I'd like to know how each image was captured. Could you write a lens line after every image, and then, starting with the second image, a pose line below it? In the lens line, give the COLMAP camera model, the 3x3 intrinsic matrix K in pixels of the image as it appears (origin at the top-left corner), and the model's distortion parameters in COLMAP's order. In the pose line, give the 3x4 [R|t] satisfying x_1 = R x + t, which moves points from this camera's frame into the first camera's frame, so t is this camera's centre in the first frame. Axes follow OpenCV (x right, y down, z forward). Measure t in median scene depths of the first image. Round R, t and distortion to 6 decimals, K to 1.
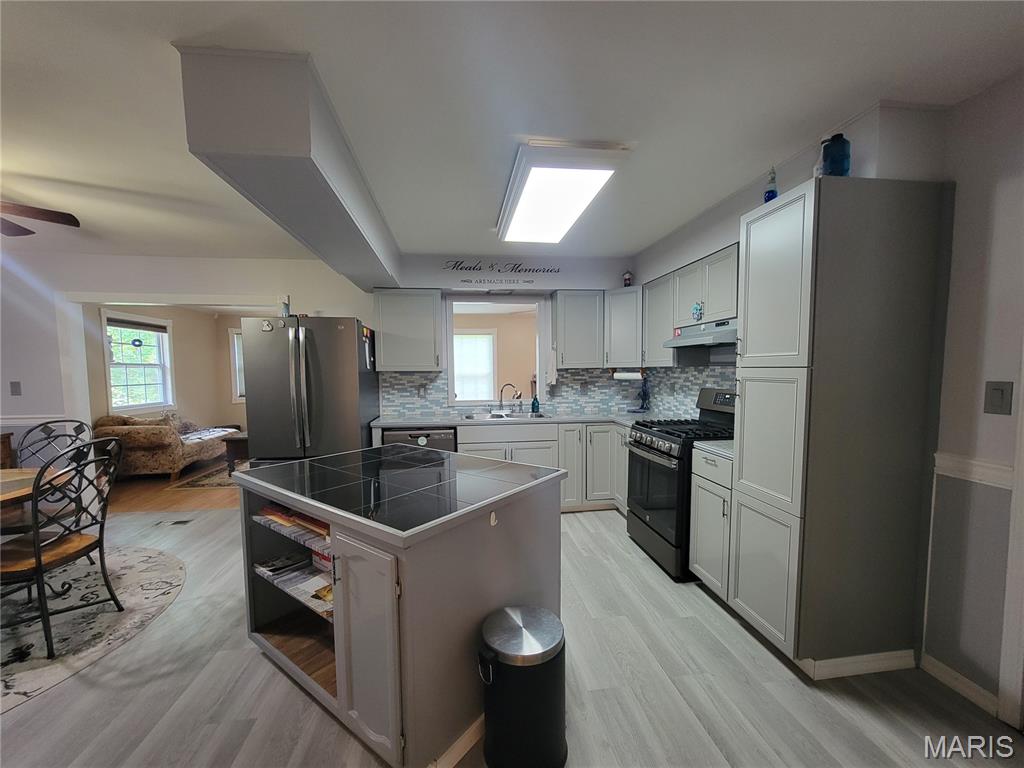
lens RADIAL K [[419.2, 0, 509.2], [0, 419.2, 394.4], [0, 0, 1]] dist [-0.004402, 0.001138]
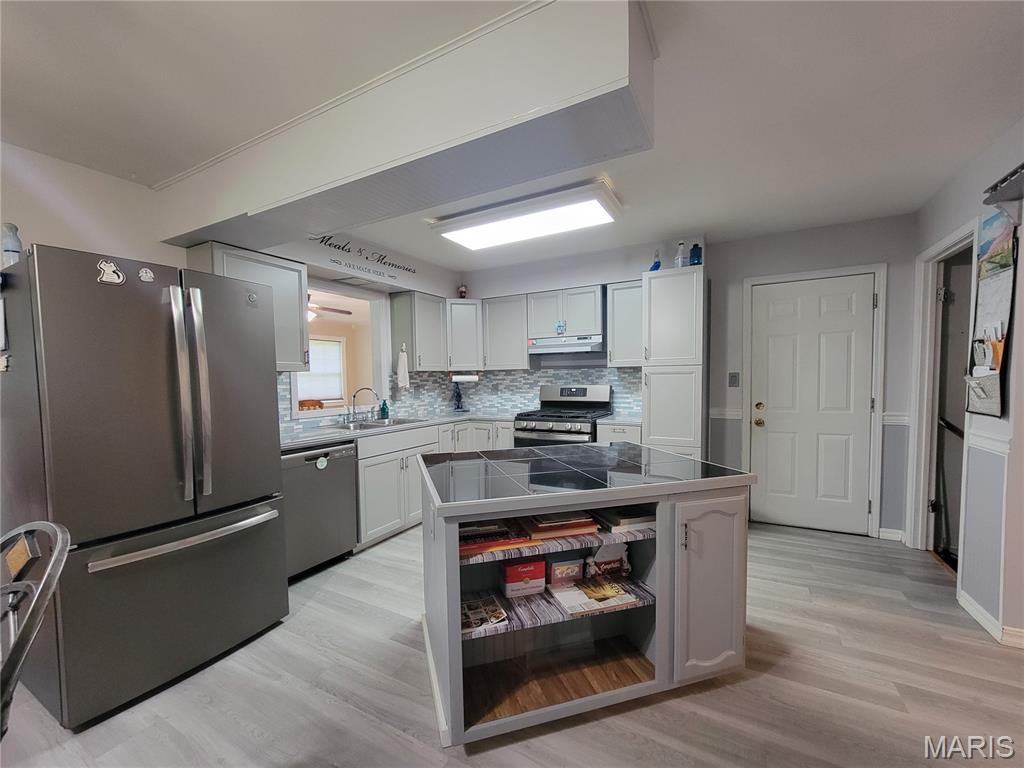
lens RADIAL K [[419.2, 0, 513.7], [0, 419.2, 392.0], [0, 0, 1]] dist [-0.004402, 0.001138]
pose [[0.585168, -0.025248, 0.810519, -0.552830], [0.058884, 0.998200, -0.011418, 0.012119], [-0.808772, 0.054408, 0.585601, 0.251760]]
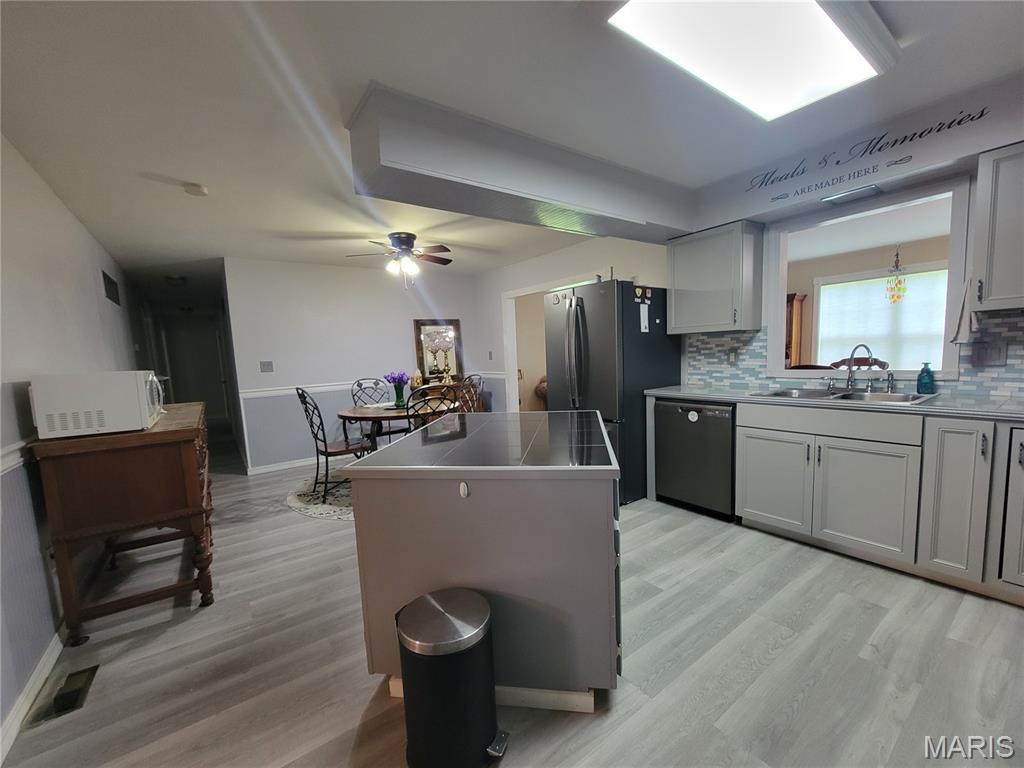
lens RADIAL K [[419.2, 0, 511.1], [0, 419.2, 393.7], [0, 0, 1]] dist [-0.004402, 0.001138]
pose [[0.475589, 0.075100, -0.876456, 0.312340], [-0.013210, 0.996846, 0.078248, 0.005930], [0.879568, -0.025636, 0.475081, 0.263471]]
